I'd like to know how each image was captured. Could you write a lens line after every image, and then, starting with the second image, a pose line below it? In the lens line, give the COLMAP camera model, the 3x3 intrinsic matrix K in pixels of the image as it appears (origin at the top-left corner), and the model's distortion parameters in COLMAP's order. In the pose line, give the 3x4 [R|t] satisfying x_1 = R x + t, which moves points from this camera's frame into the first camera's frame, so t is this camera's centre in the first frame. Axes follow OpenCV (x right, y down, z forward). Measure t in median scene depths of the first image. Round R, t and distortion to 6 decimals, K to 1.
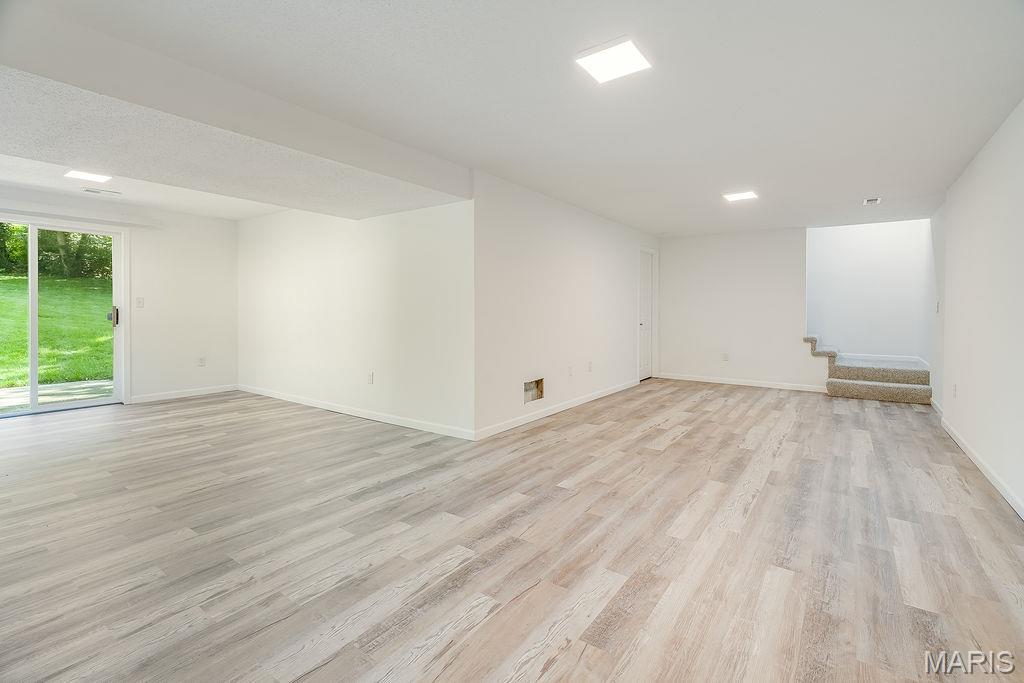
lens RADIAL K [[470.4, 0, 512.7], [0, 470.4, 310.1], [0, 0, 1]] dist [-0.001034, 0.000757]
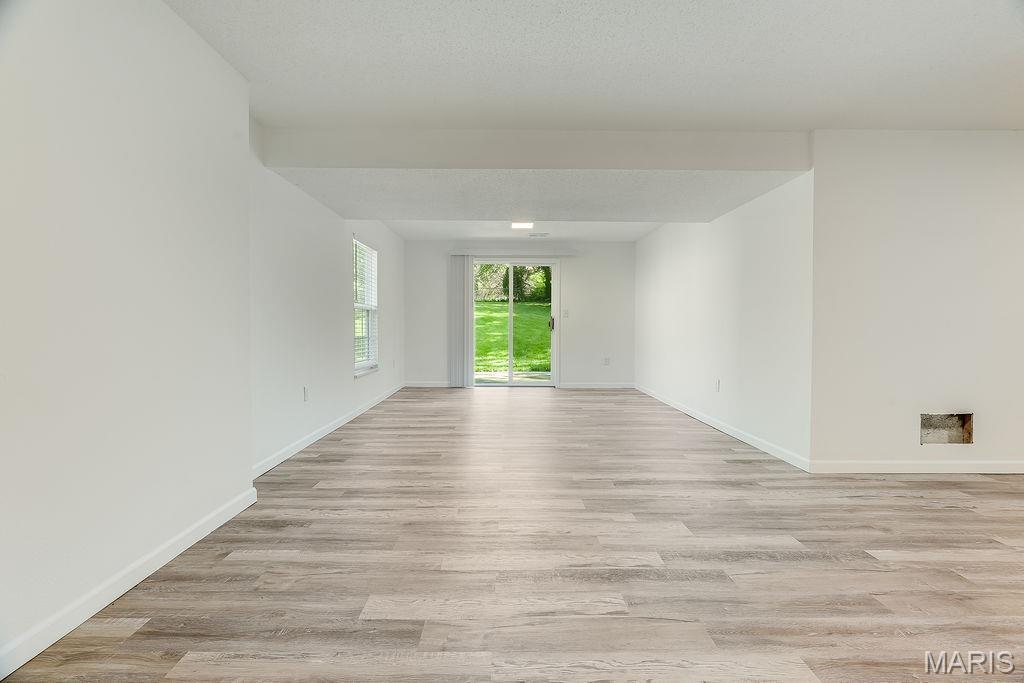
lens RADIAL K [[463.5, 0, 508.9], [0, 463.5, 325.7], [0, 0, 1]] dist [-0.001420, 0.000747]
pose [[0.584967, -0.002481, -0.811053, 0.343123], [-0.001833, 0.999989, -0.004380, 0.047704], [0.811055, 0.004049, 0.584956, 0.179878]]
